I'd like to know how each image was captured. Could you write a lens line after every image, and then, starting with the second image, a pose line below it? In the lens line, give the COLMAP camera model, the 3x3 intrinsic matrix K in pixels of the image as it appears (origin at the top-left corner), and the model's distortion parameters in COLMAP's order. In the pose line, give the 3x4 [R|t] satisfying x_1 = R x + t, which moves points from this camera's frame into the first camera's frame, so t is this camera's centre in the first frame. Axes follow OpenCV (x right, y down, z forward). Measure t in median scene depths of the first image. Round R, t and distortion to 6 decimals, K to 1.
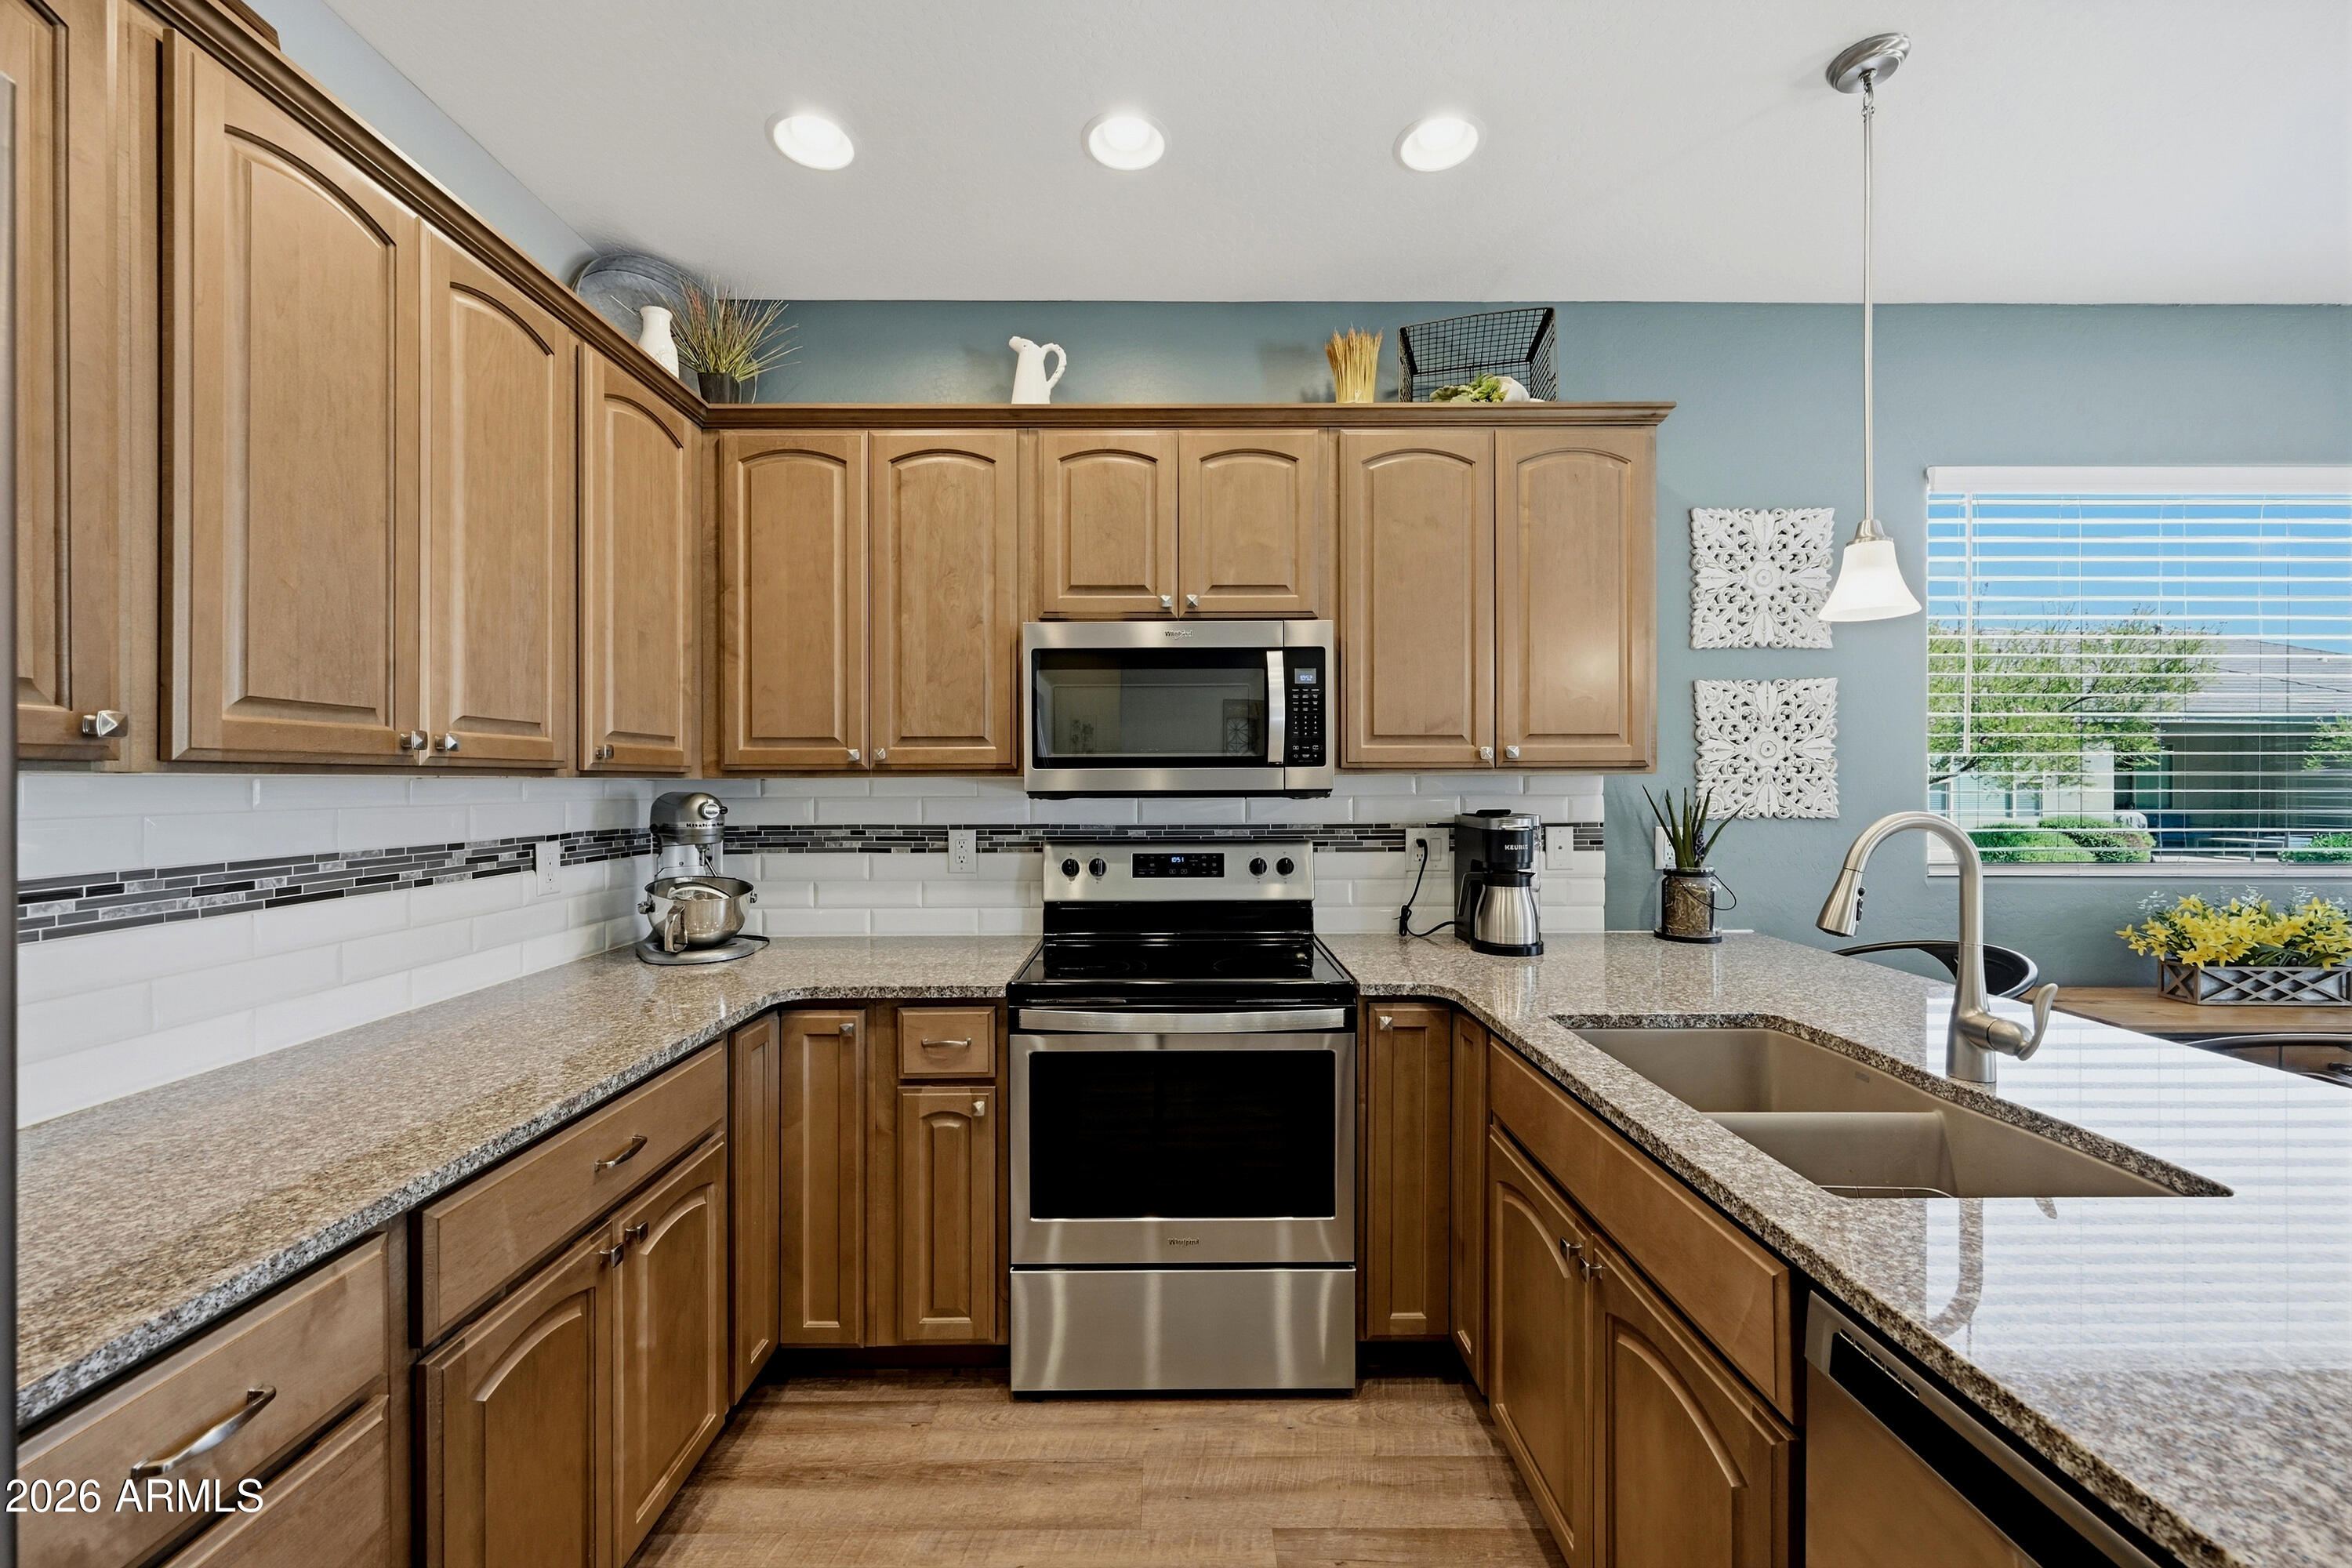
lens RADIAL K [[919.9, 0, 1174.6], [0, 919.9, 784.6], [0, 0, 1]] dist [-0.001320, -0.000095]
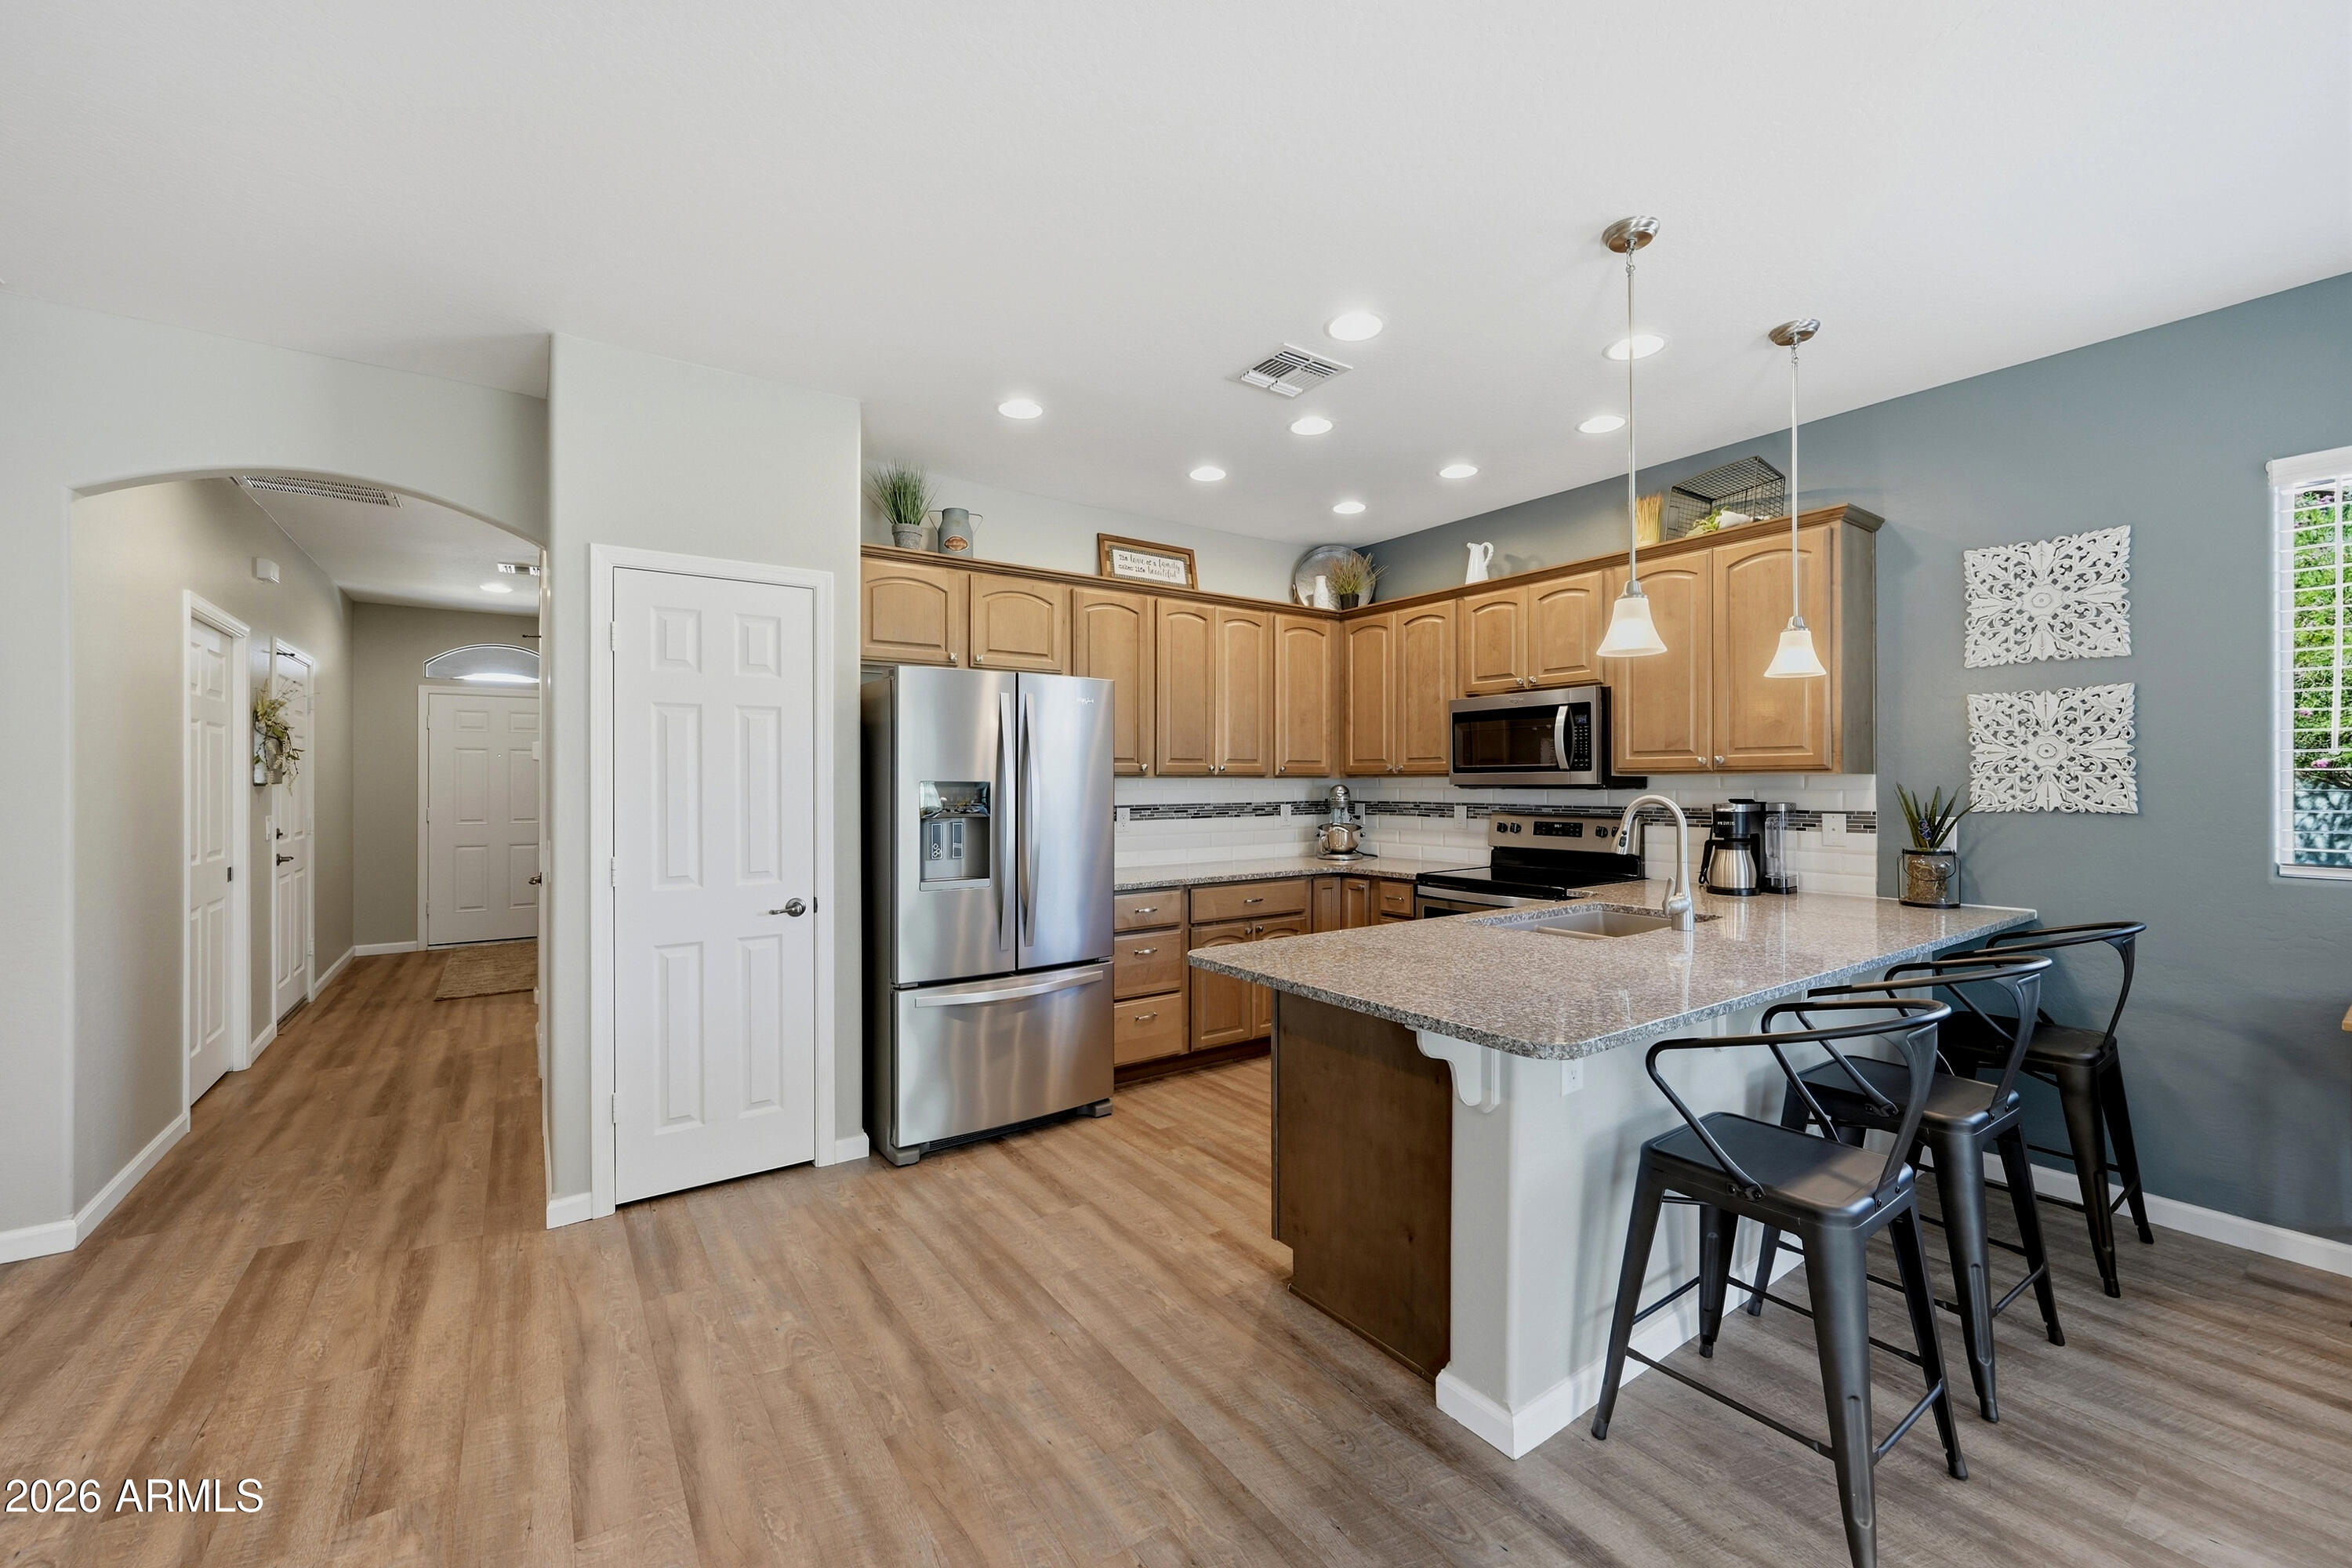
lens RADIAL K [[919.9, 0, 1174.2], [0, 919.9, 780.8], [0, 0, 1]] dist [-0.001320, -0.000095]
pose [[0.571267, 0.000787, -0.820764, 1.046808], [-0.000649, 1.000000, 0.000507, -0.001515], [0.820764, 0.000243, 0.571267, -0.579345]]
